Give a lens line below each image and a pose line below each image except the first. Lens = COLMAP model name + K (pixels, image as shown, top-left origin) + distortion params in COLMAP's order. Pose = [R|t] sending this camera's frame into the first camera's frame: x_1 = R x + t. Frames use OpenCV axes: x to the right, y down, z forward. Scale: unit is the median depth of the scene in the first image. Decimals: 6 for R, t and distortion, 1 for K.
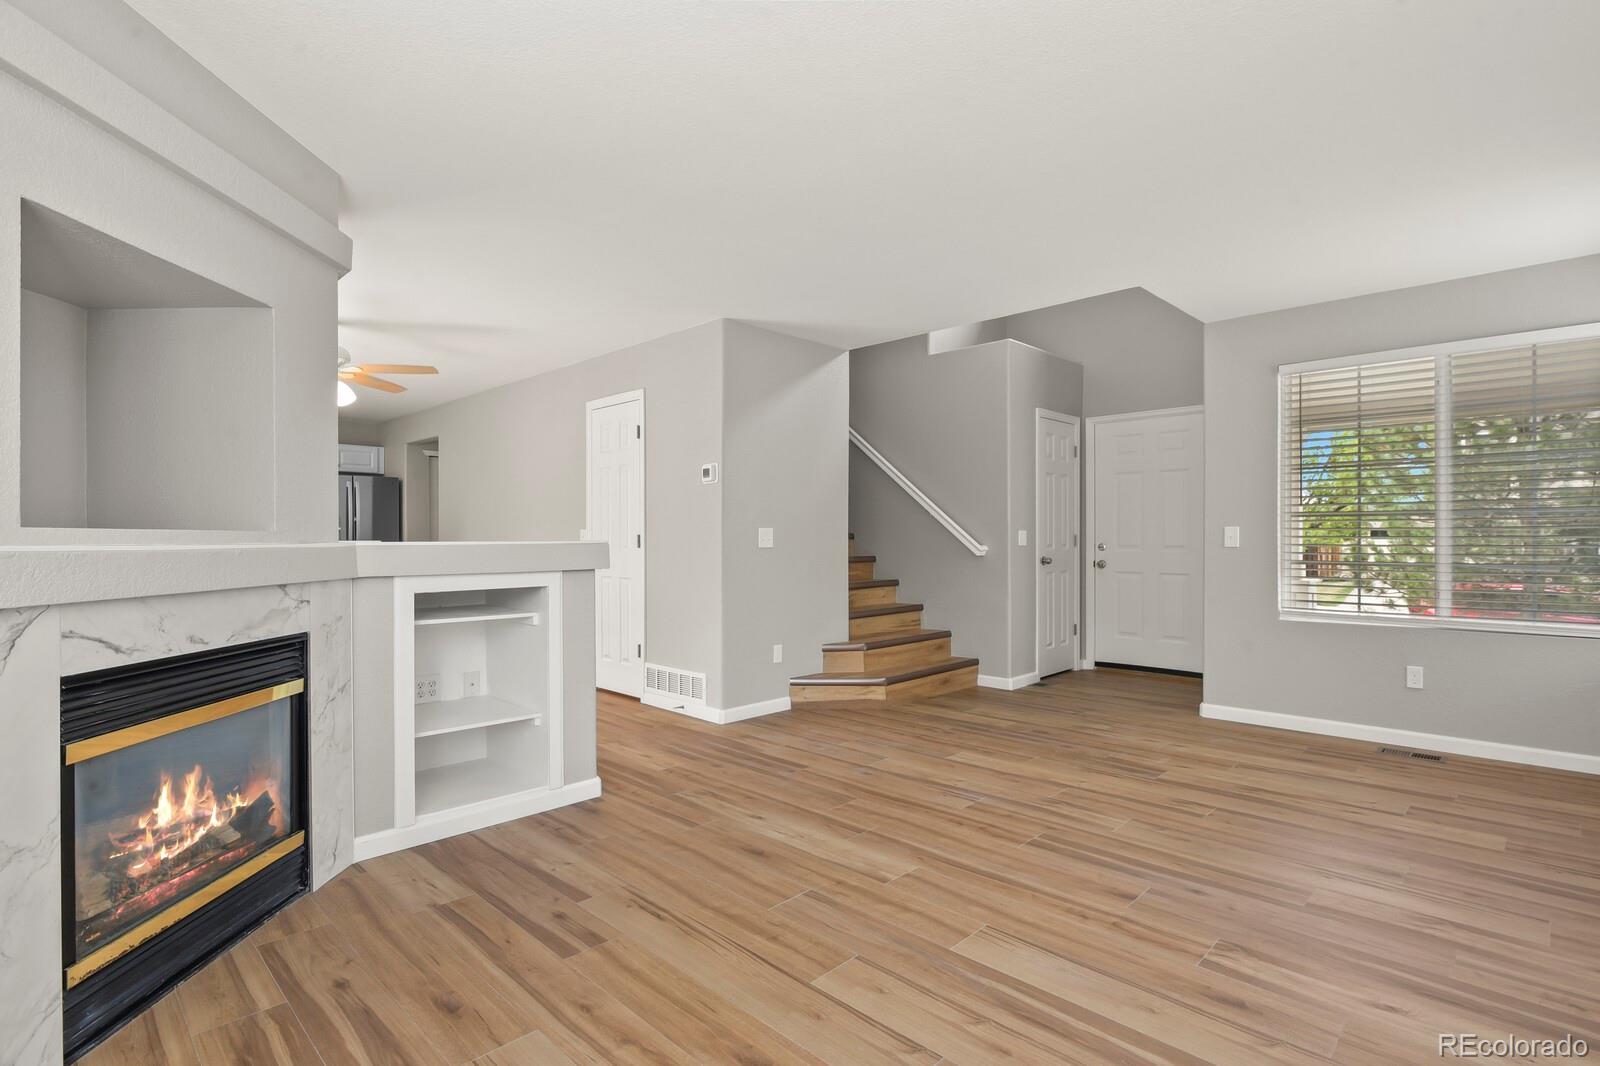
lens RADIAL K [[776.7, 0, 797.2], [0, 776.7, 539.8], [0, 0, 1]] dist [-0.005139, -0.000597]
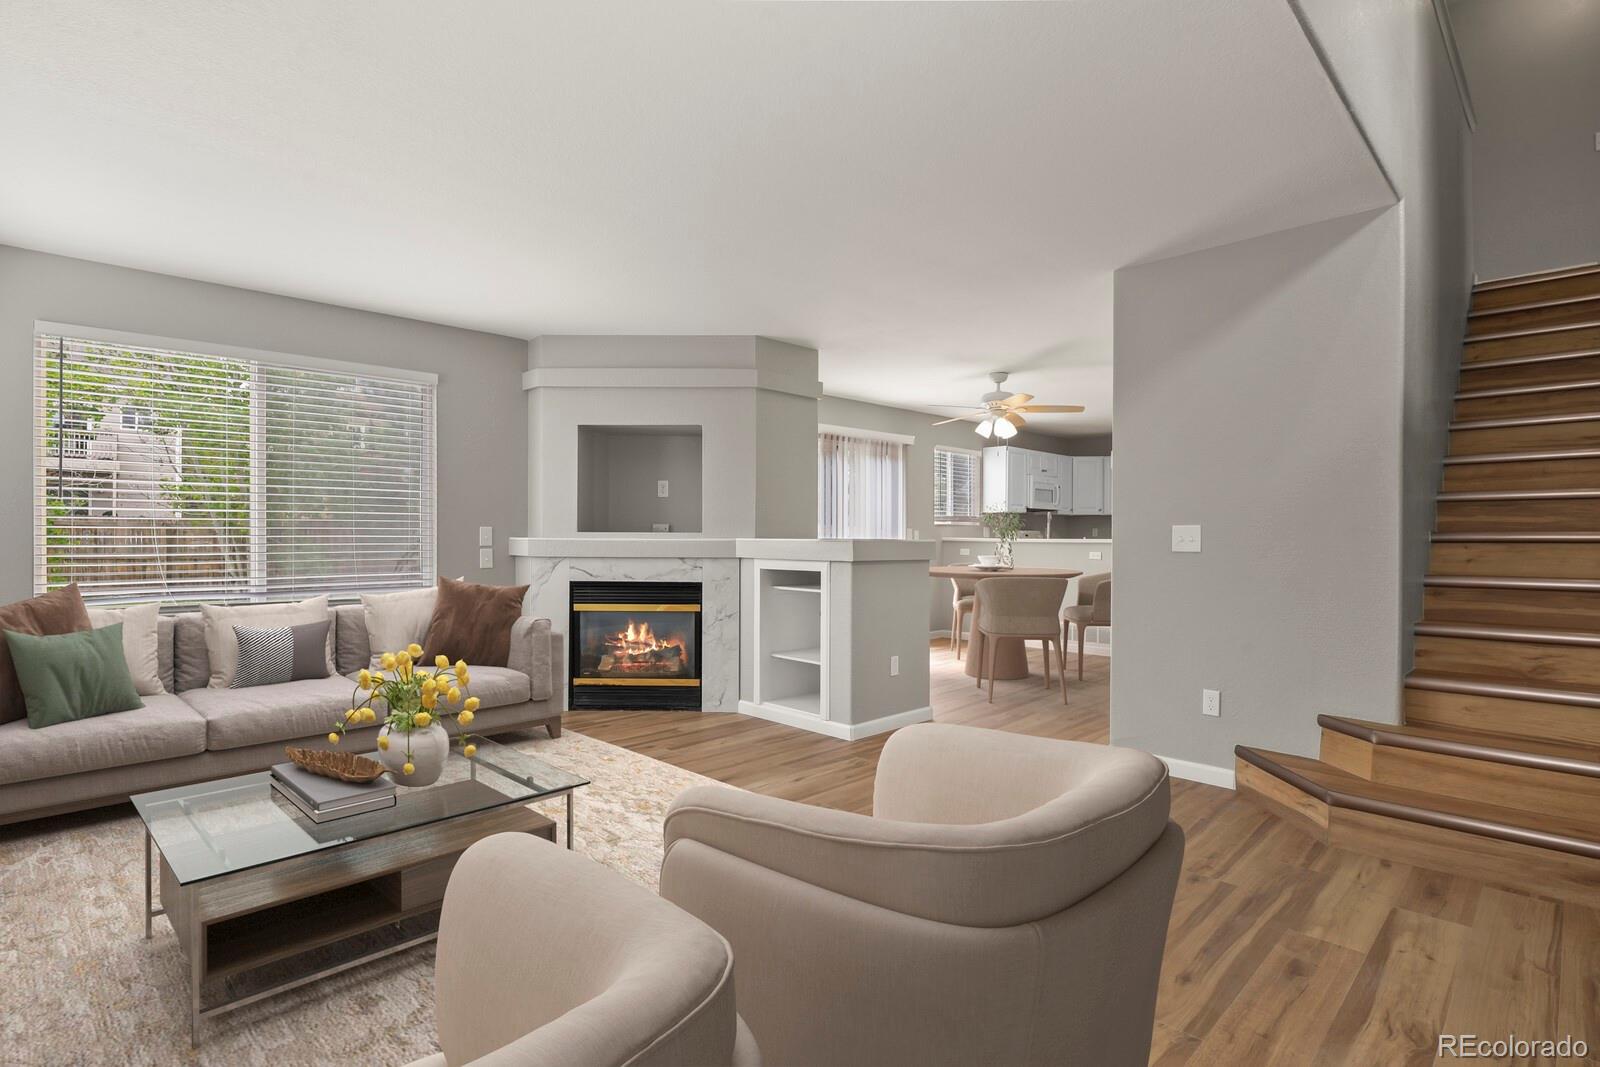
lens RADIAL K [[776.7, 0, 797.2], [0, 776.7, 540.3], [0, 0, 1]] dist [-0.005139, -0.000597]
pose [[-0.013130, 0.012890, -0.999831, 1.382516], [-0.004840, 0.999904, 0.012955, -0.018158], [0.999902, 0.005009, -0.013067, 1.265874]]
